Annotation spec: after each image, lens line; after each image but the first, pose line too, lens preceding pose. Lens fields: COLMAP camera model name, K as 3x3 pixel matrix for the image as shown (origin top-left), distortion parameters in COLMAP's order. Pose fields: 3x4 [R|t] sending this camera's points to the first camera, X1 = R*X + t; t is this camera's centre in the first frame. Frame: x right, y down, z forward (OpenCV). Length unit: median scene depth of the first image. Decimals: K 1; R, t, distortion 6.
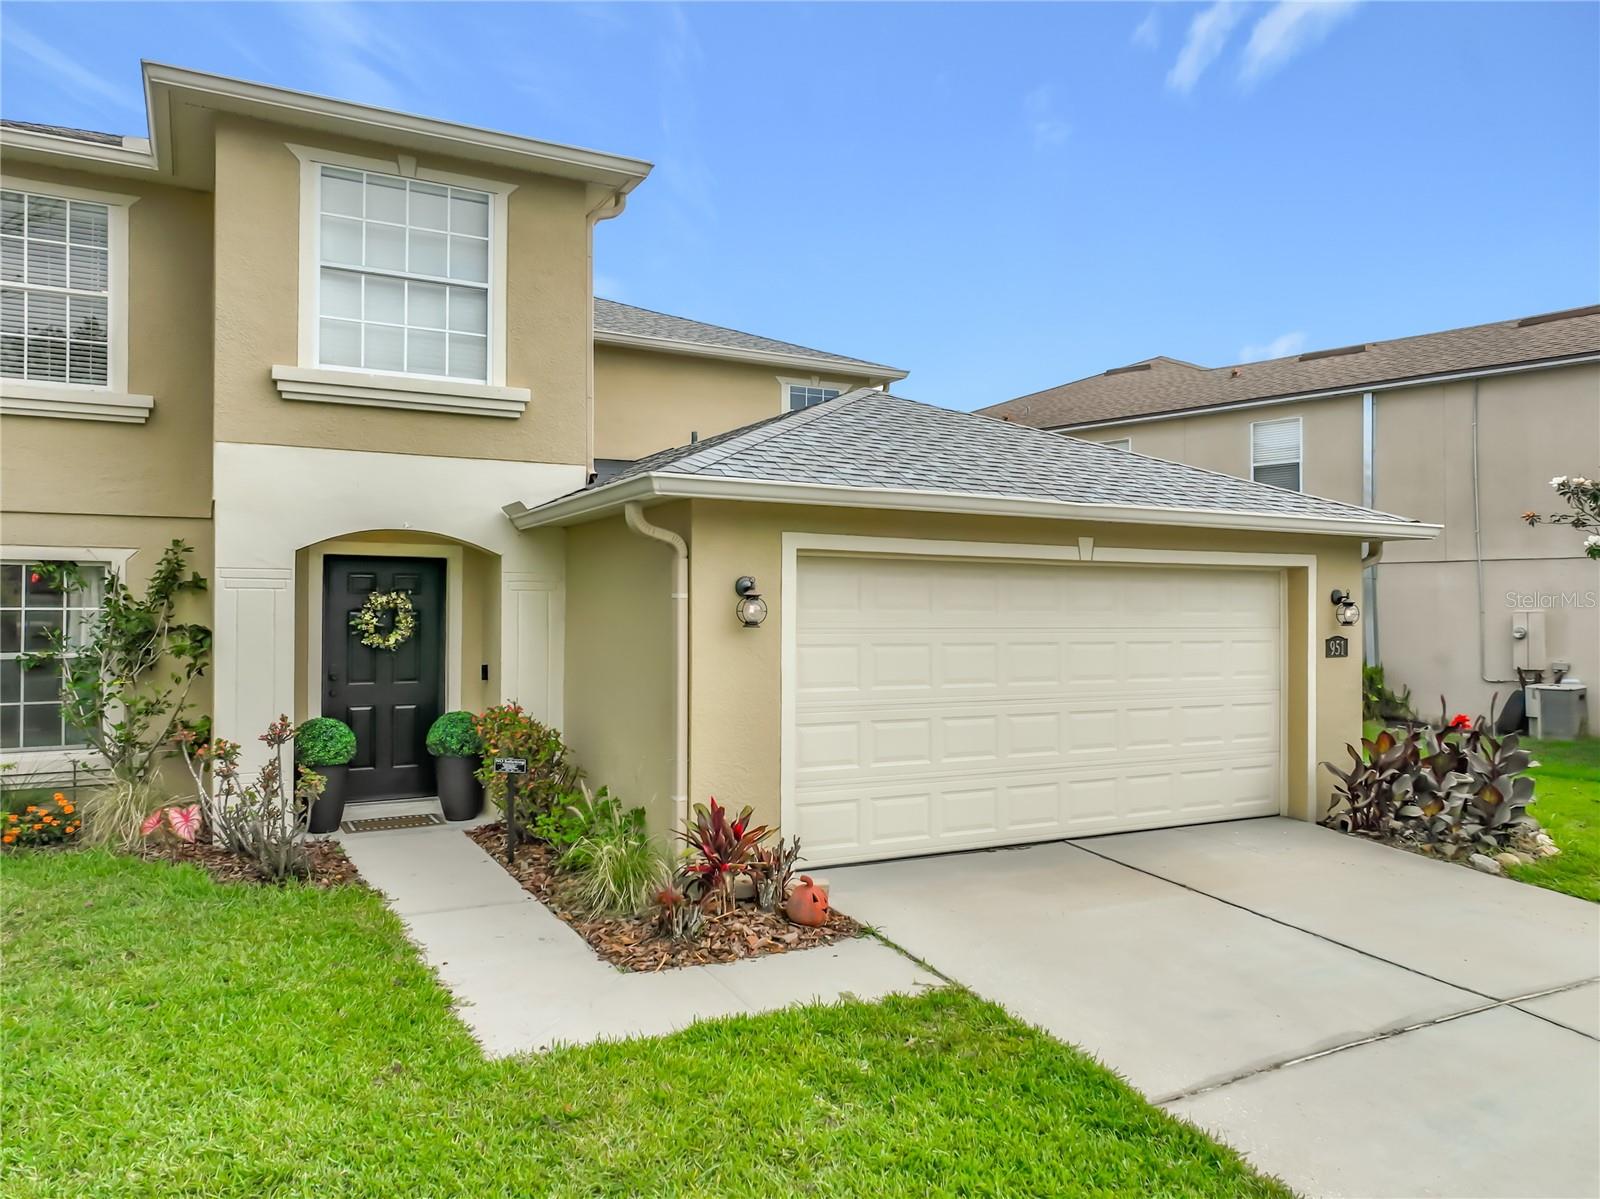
lens RADIAL K [[1165.7, 0, 800.0], [0, 1165.7, 599.5], [0, 0, 1]] dist [0.001245, 0.005555]
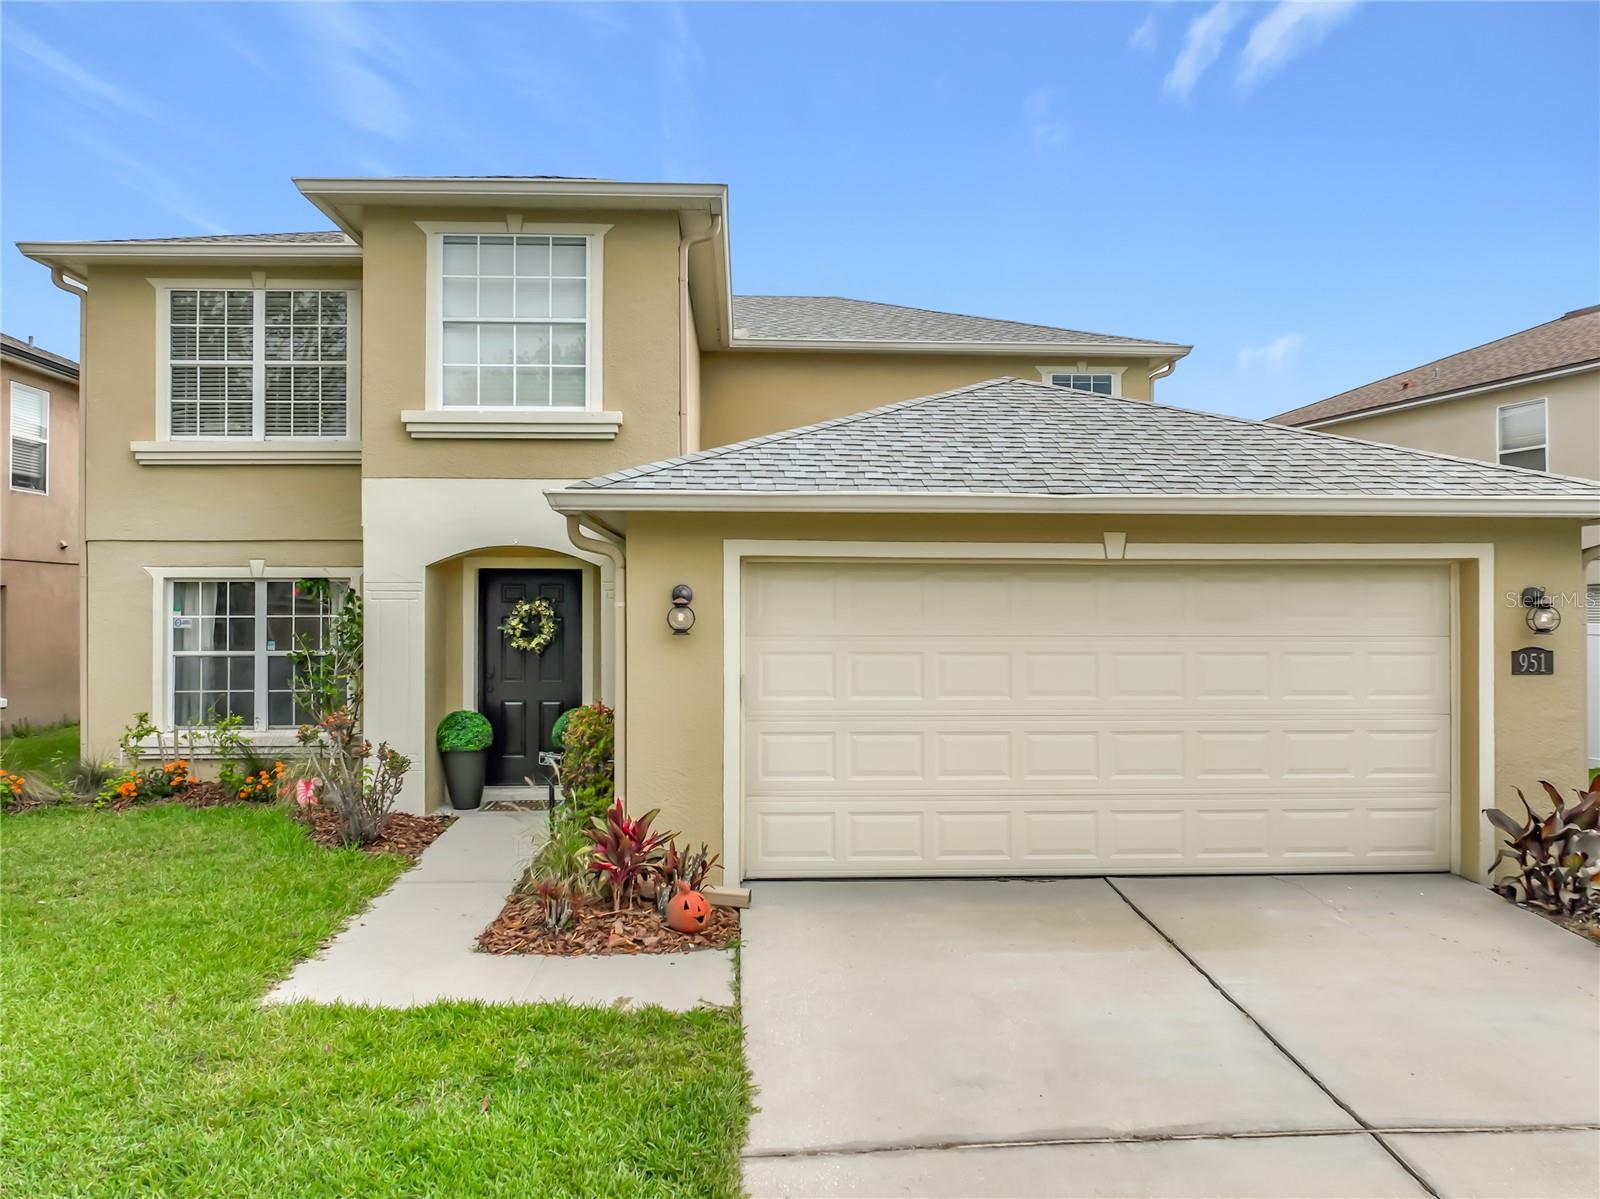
lens RADIAL K [[1180.8, 0, 809.9], [0, 1180.8, 597.6], [0, 0, 1]] dist [-0.015559, 0.000621]
pose [[0.896635, -0.009270, -0.442674, 0.443335], [0.008983, 0.999956, -0.002744, -0.004268], [0.442680, -0.001516, 0.896678, 0.107408]]
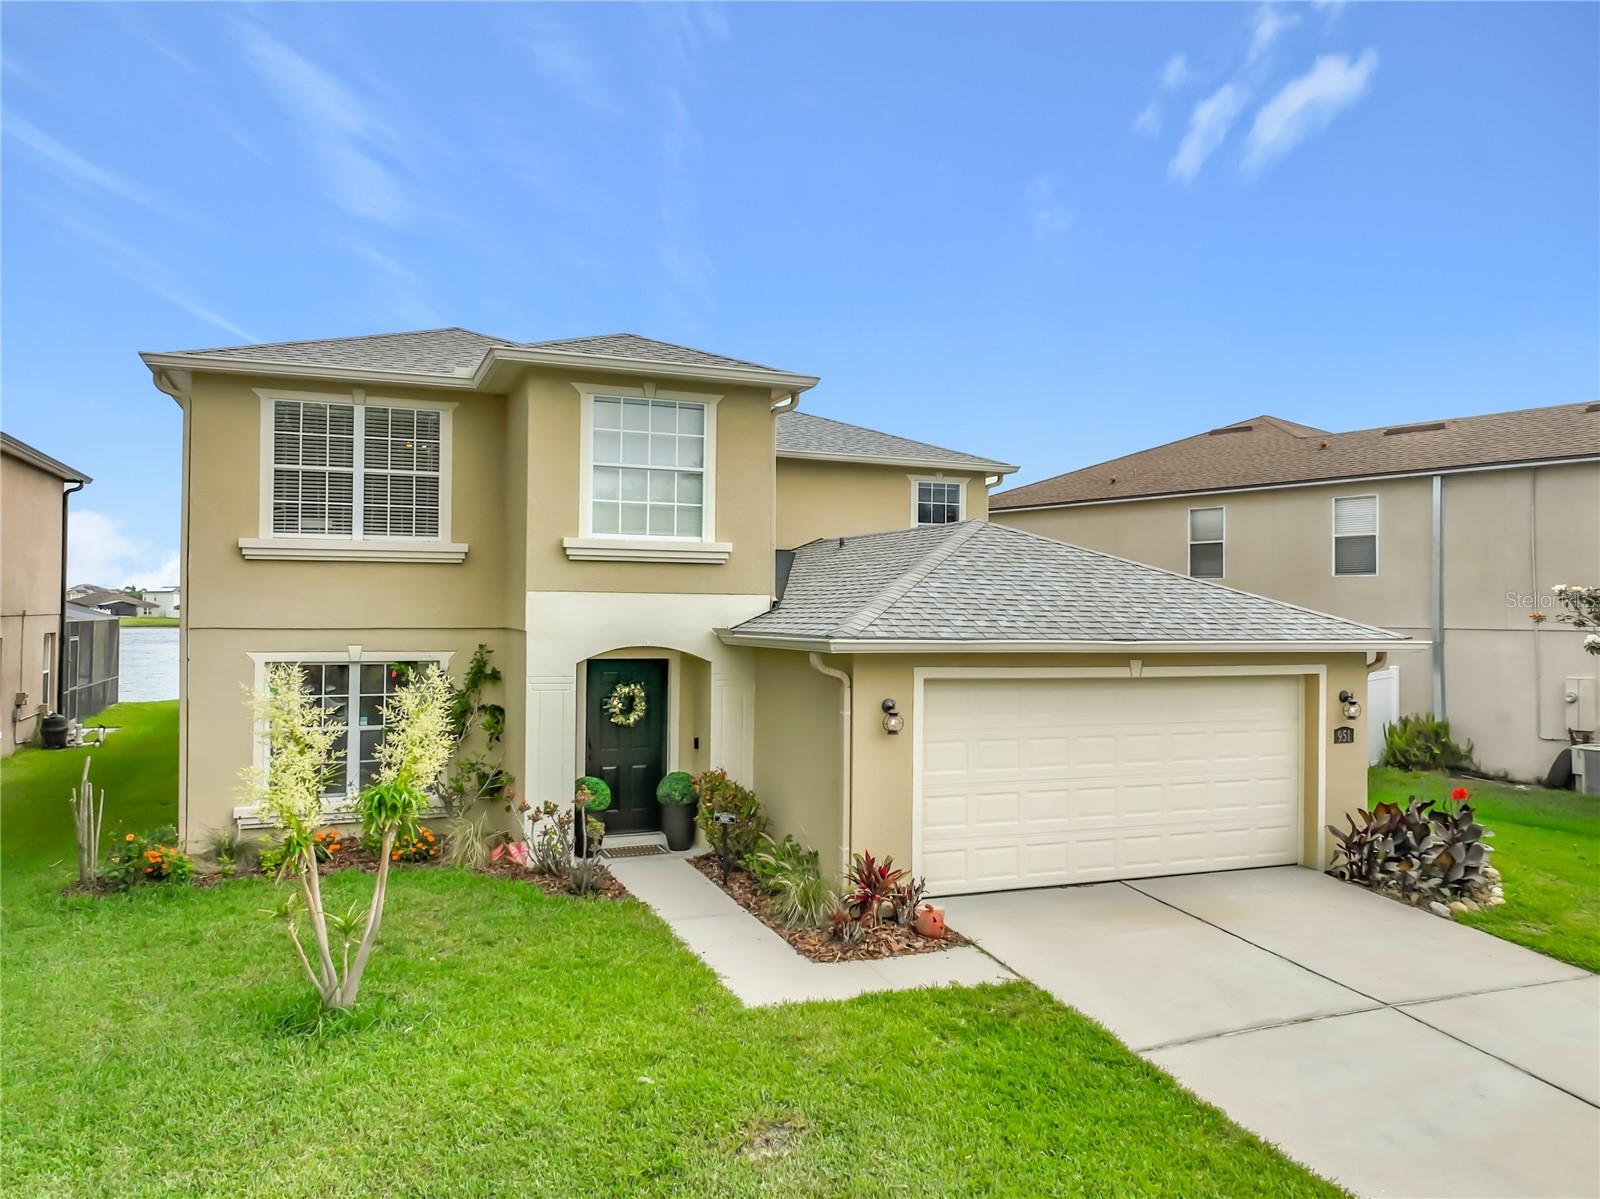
lens RADIAL K [[1213.1, 0, 790.6], [0, 1213.1, 581.3], [0, 0, 1]] dist [0.000769, 0.011417]
pose [[0.993957, 0.006714, -0.109564, -0.002789], [-0.007200, 0.999966, -0.004032, -0.141201], [0.109533, 0.004797, 0.993972, -0.475454]]
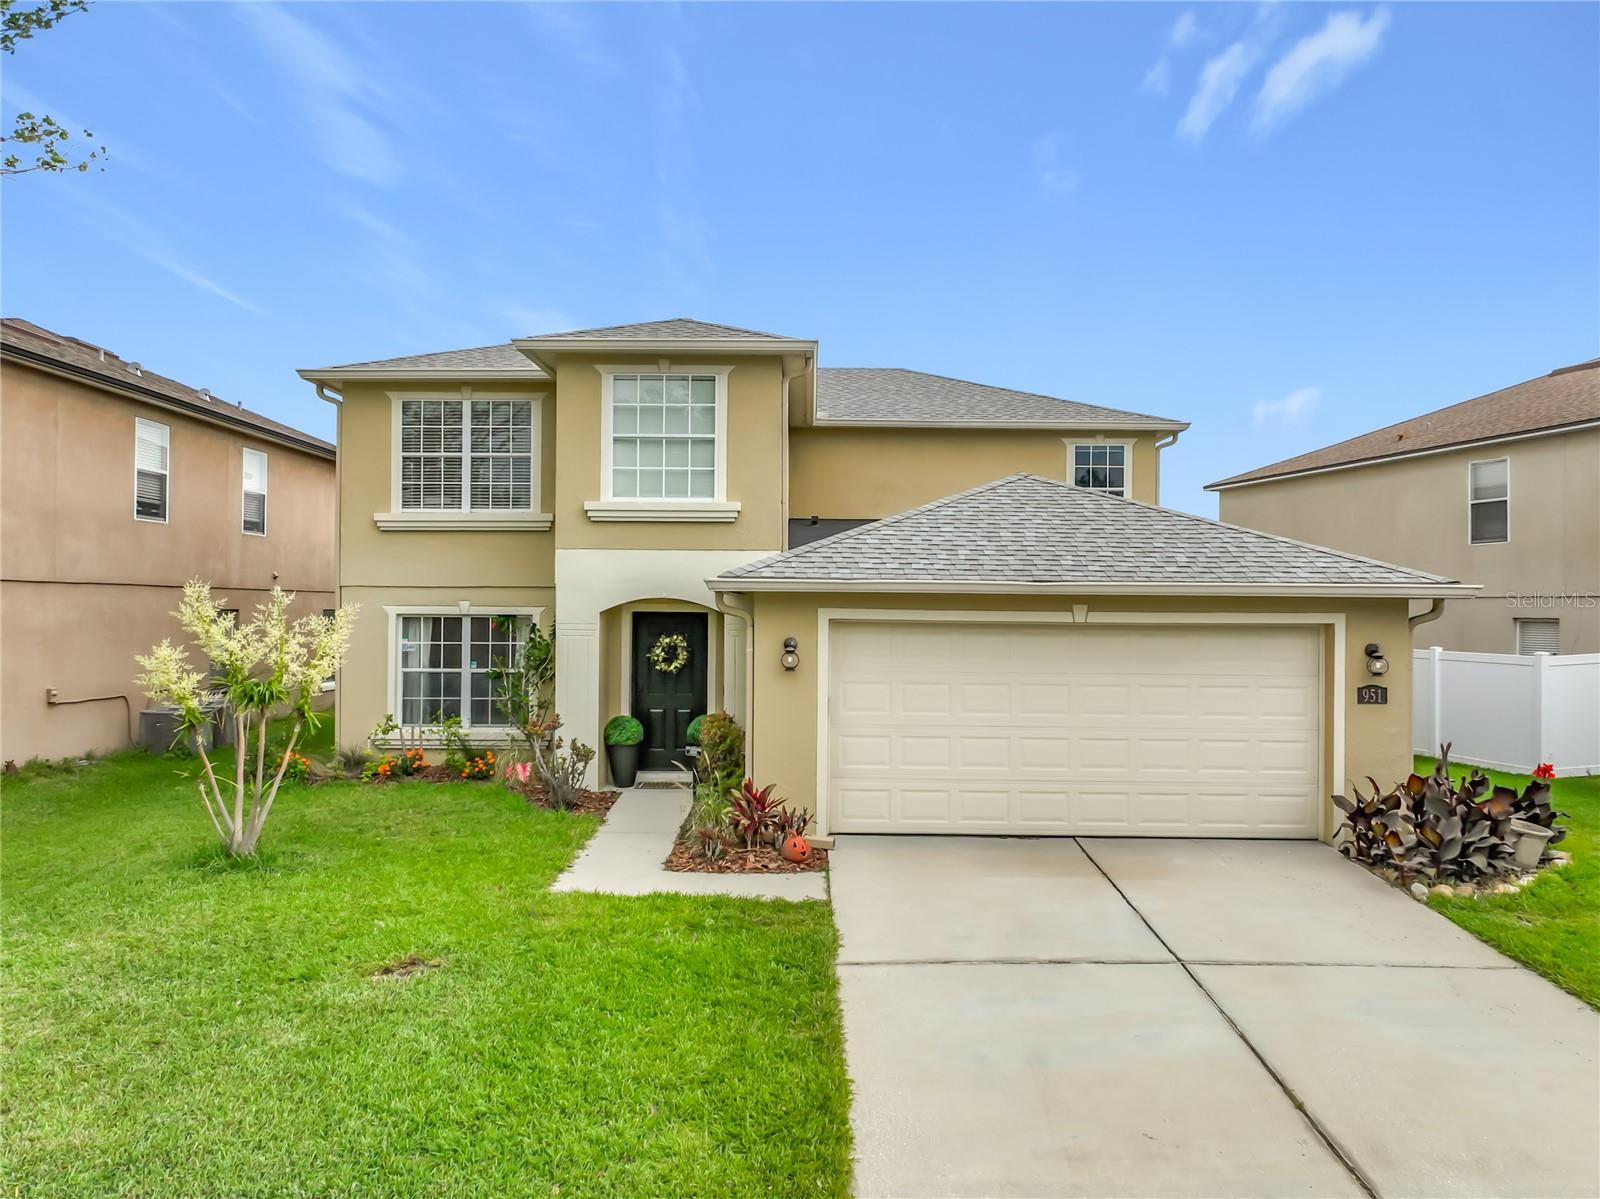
lens RADIAL K [[1221.0, 0, 798.1], [0, 1221.0, 585.6], [0, 0, 1]] dist [0.003908, 0.001828]
pose [[0.865624, -0.005888, -0.500660, 0.674432], [0.002362, 0.999968, -0.007677, -0.066776], [0.500689, 0.005463, 0.865610, -0.349980]]
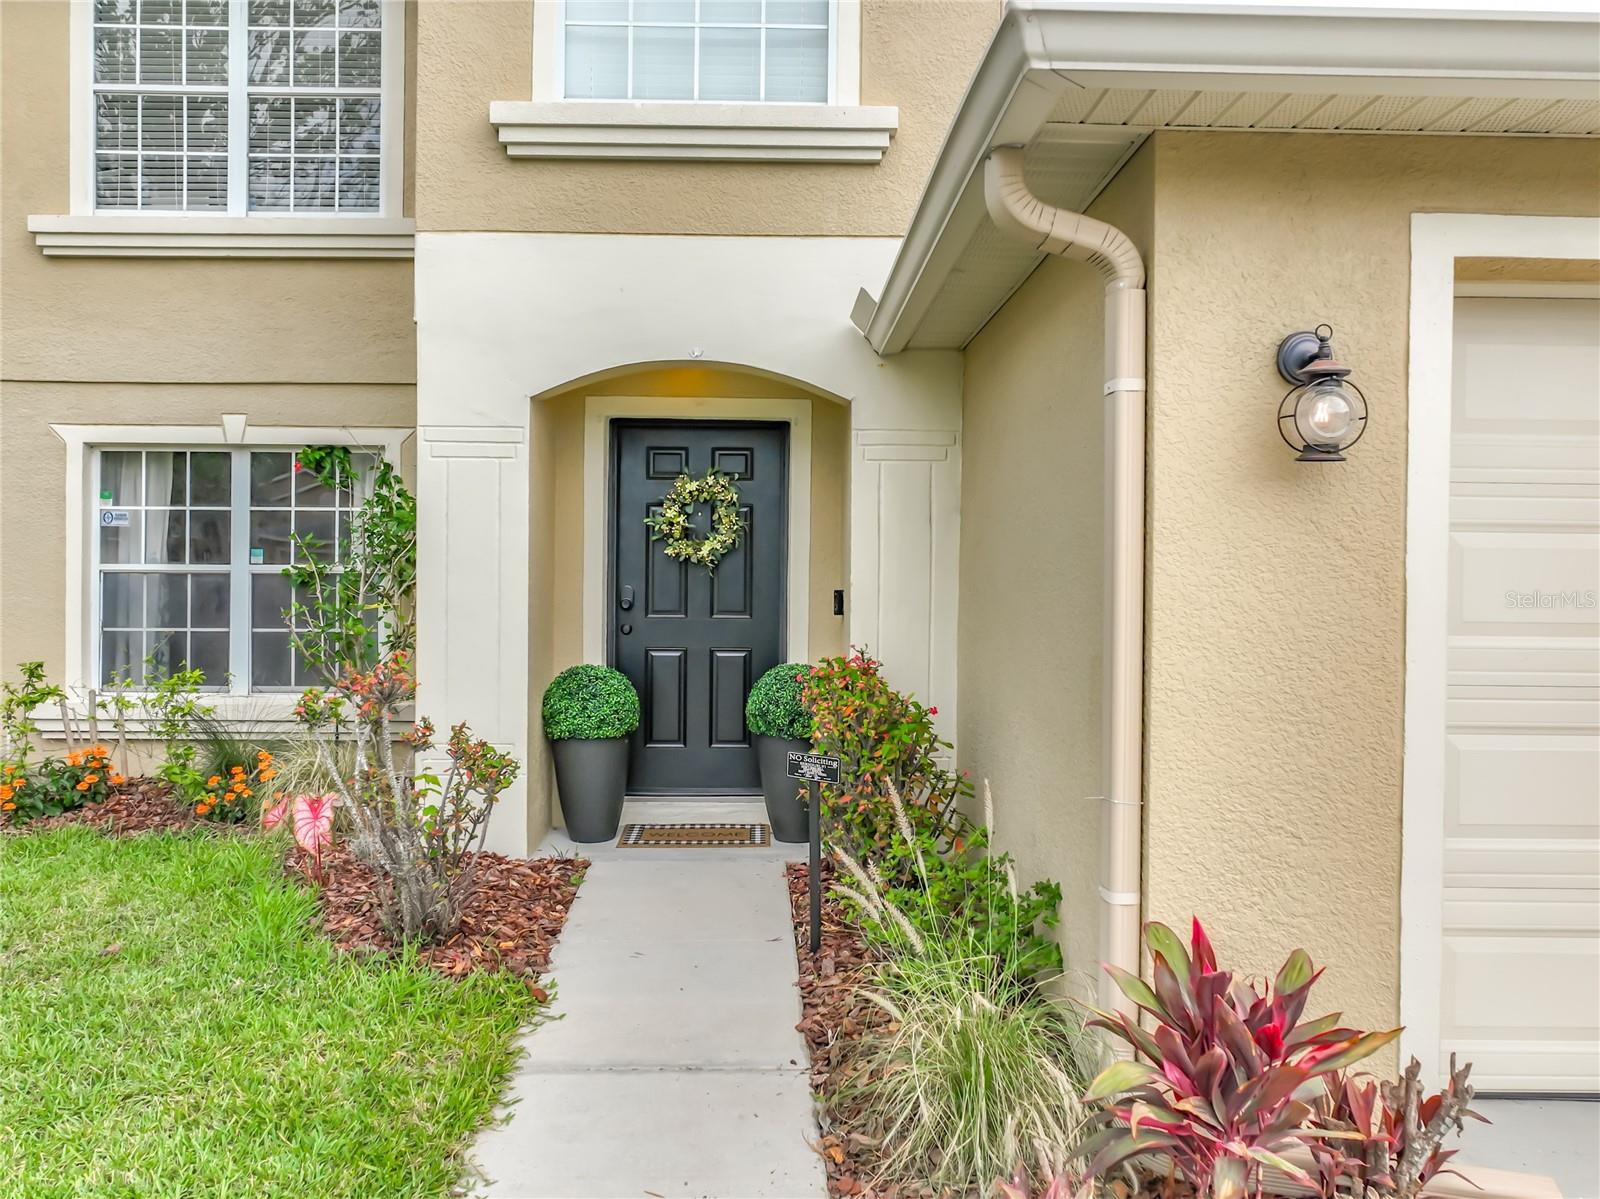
lens RADIAL K [[1153.8, 0, 786.7], [0, 1153.8, 583.5], [0, 0, 1]] dist [-0.053606, 0.052563]
pose [[0.888963, 0.008561, -0.457899, -0.022380], [-0.000912, 0.999856, 0.016922, 0.048592], [0.457978, -0.014625, 0.888843, 0.511529]]
